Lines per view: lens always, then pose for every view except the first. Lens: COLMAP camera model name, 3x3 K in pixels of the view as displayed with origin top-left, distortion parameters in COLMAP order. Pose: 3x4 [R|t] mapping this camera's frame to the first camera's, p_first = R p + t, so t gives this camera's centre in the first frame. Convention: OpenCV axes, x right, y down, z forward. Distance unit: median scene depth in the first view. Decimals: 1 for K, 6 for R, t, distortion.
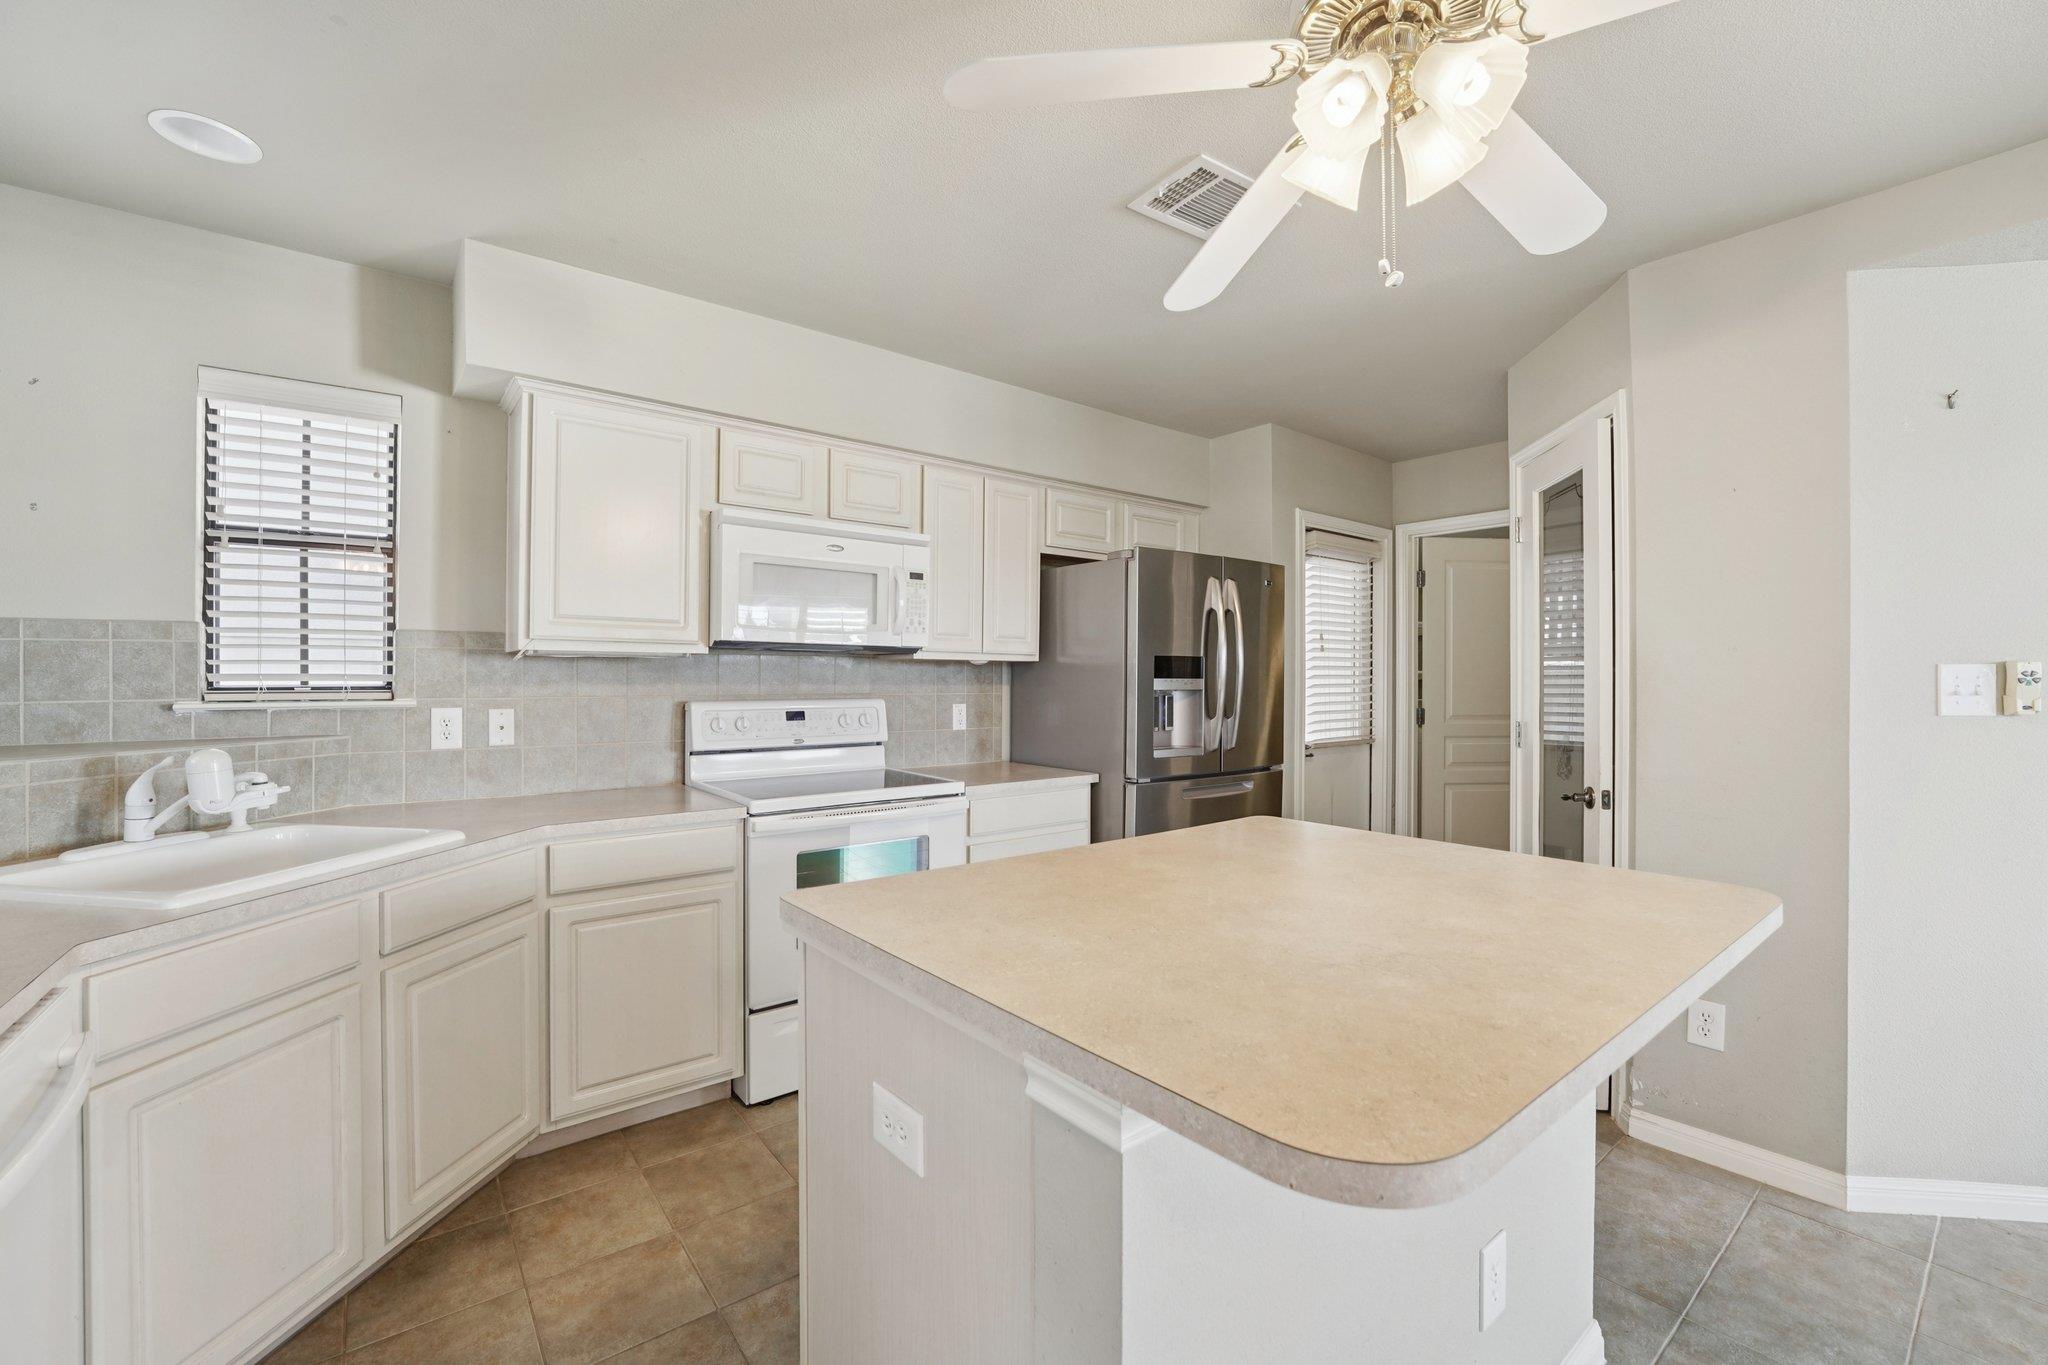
lens RADIAL K [[840.7, 0, 1019.5], [0, 840.7, 675.5], [0, 0, 1]] dist [-0.030964, 0.005319]
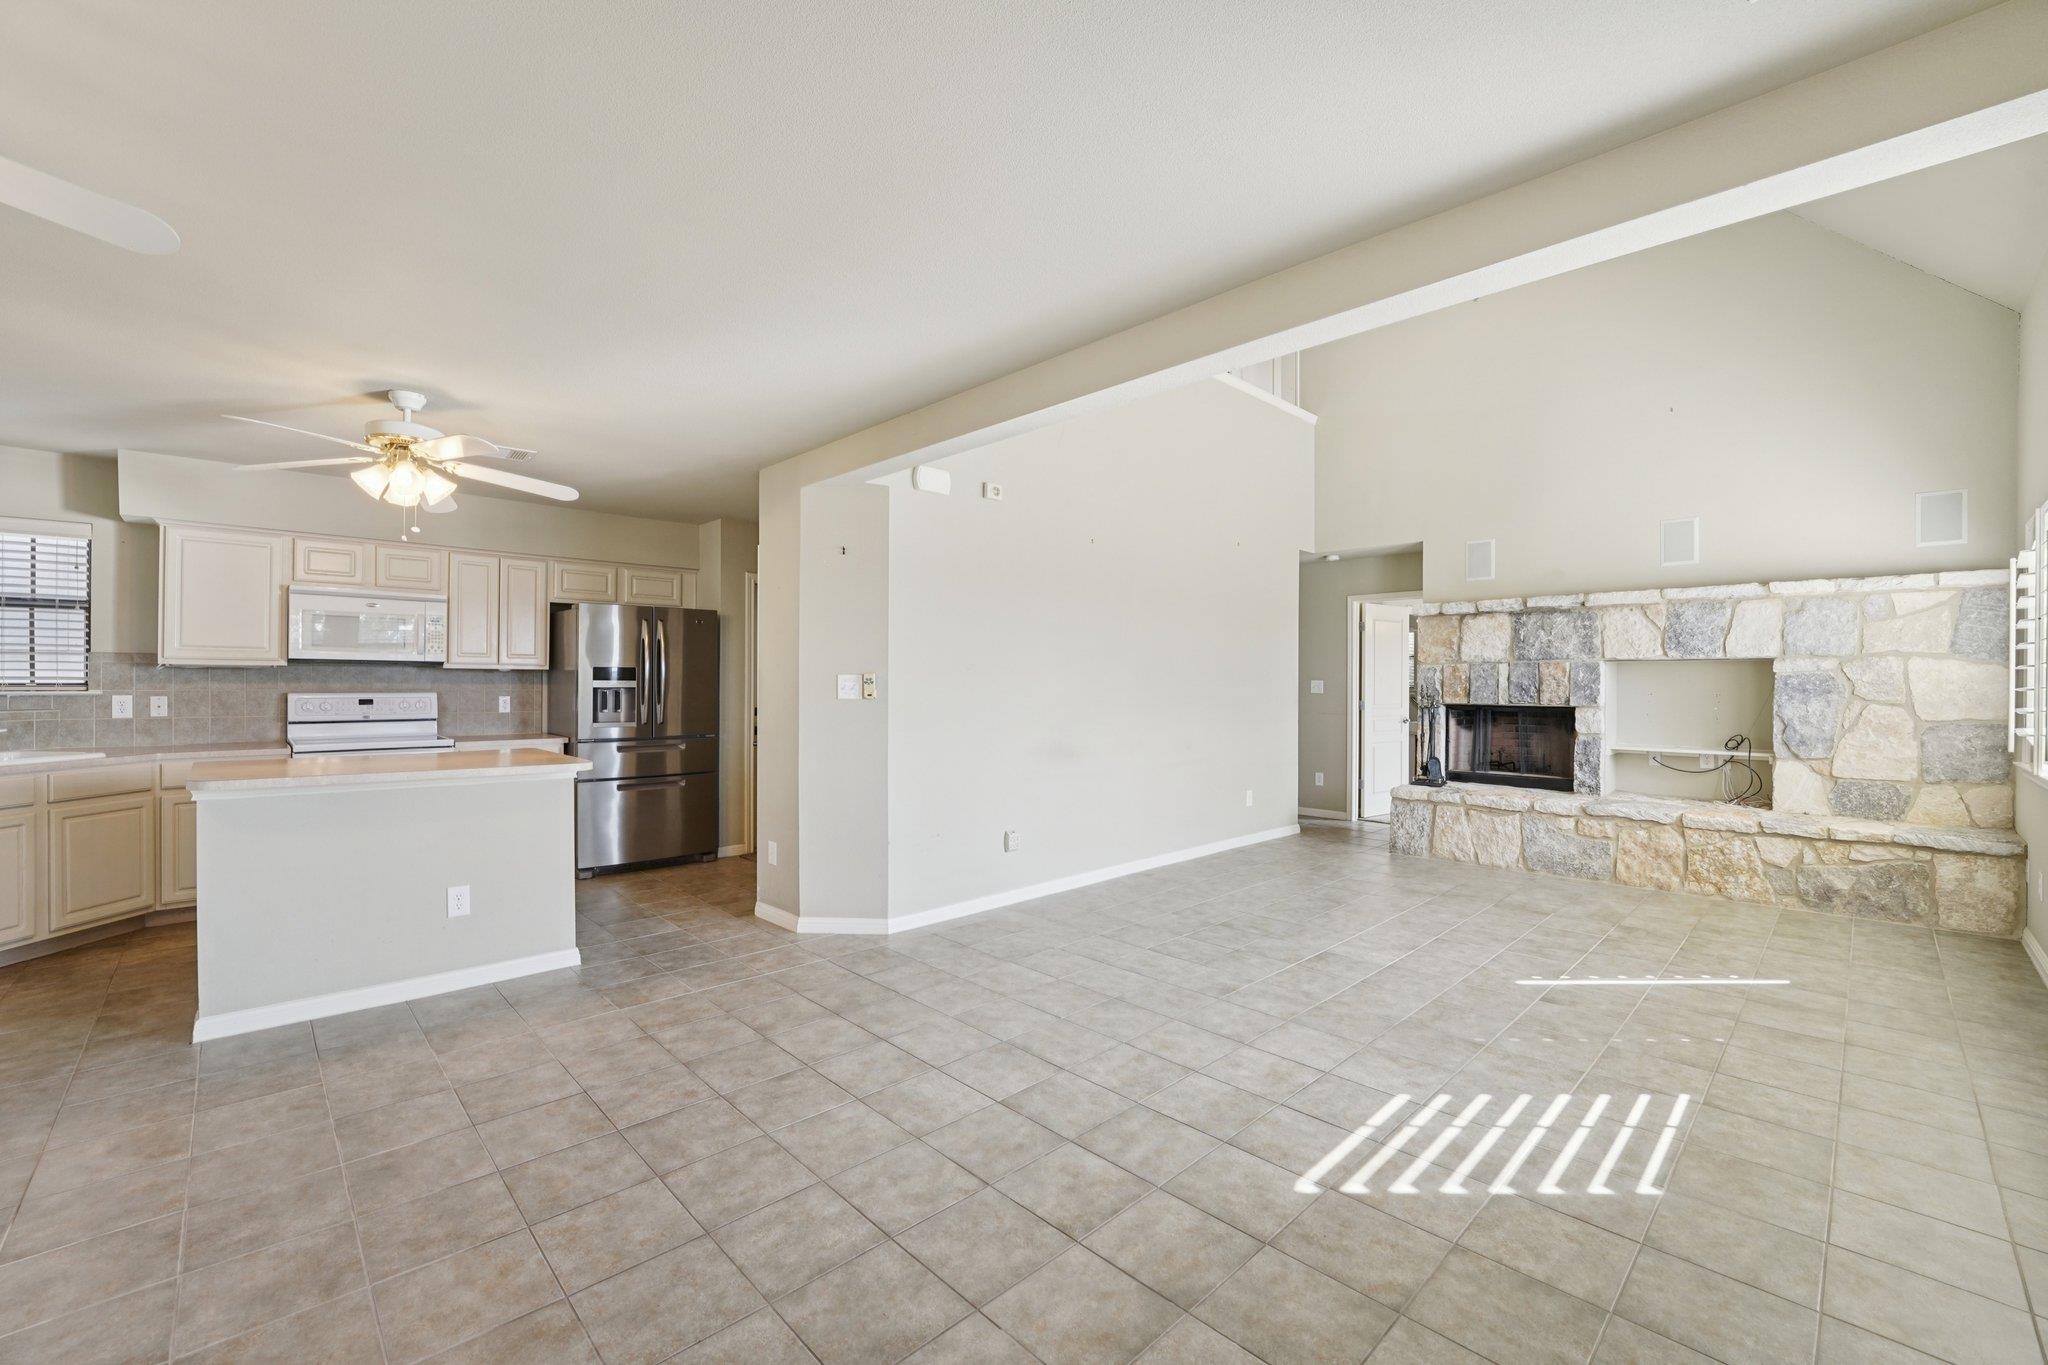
lens RADIAL K [[840.7, 0, 1015.8], [0, 840.7, 683.4], [0, 0, 1]] dist [-0.030964, 0.005319]
pose [[0.995661, 0.002362, 0.093028, 1.086852], [-0.002990, 0.999974, 0.006616, -0.004723], [-0.093010, -0.006866, 0.995642, -0.955852]]
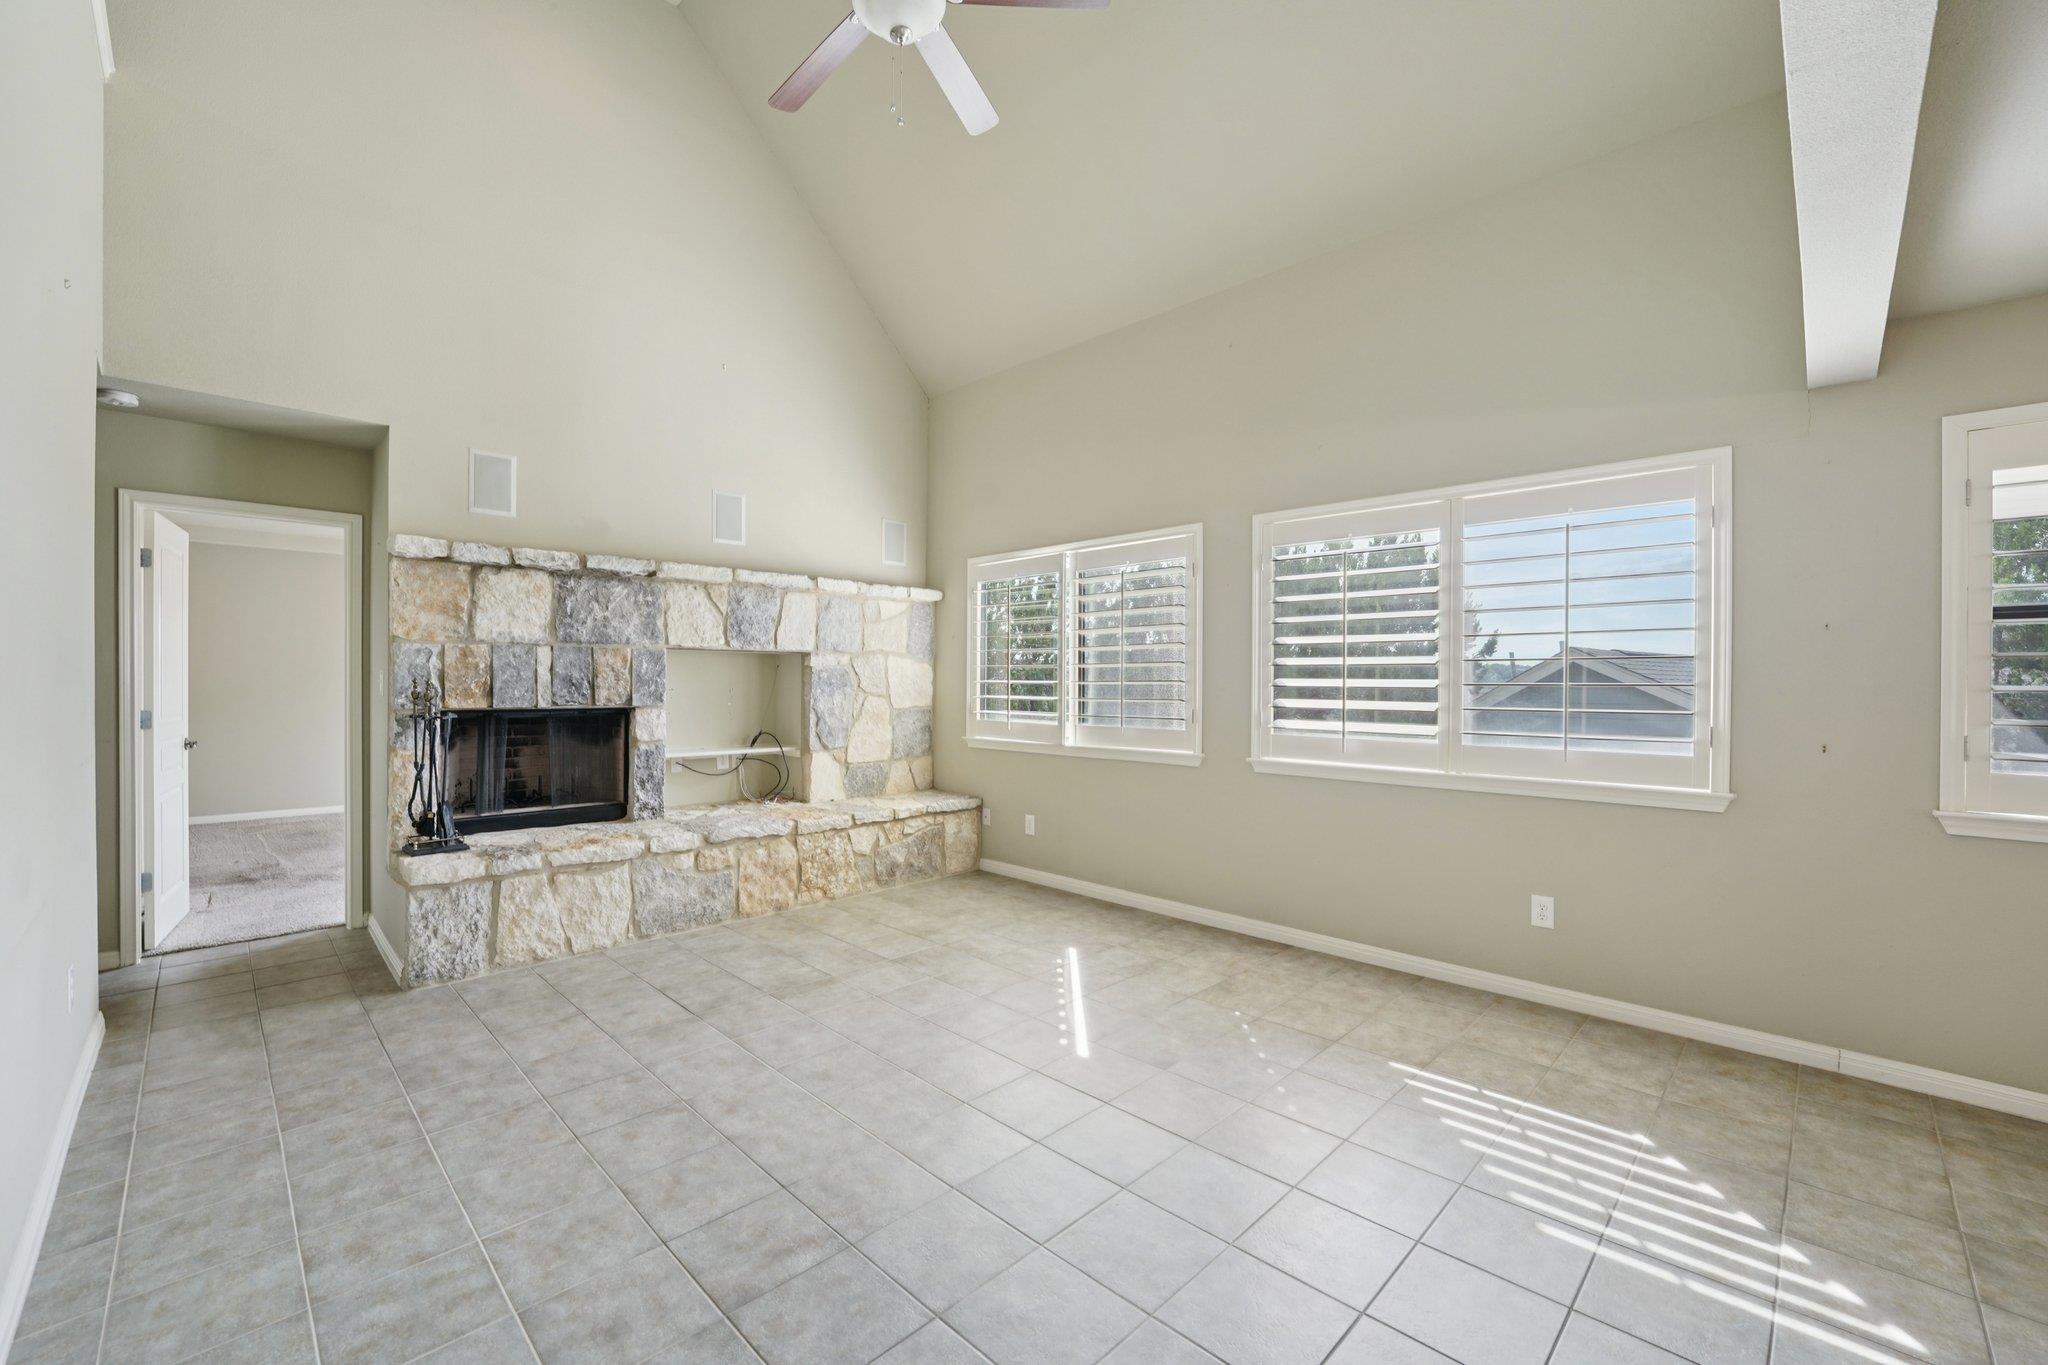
lens RADIAL K [[840.7, 0, 1022.5], [0, 840.7, 683.1], [0, 0, 1]] dist [-0.030964, 0.005319]
pose [[-0.124471, -0.005849, 0.992206, 0.991830], [-0.011415, 0.999925, 0.004463, 0.002797], [-0.992158, -0.010770, -0.124528, 0.631930]]
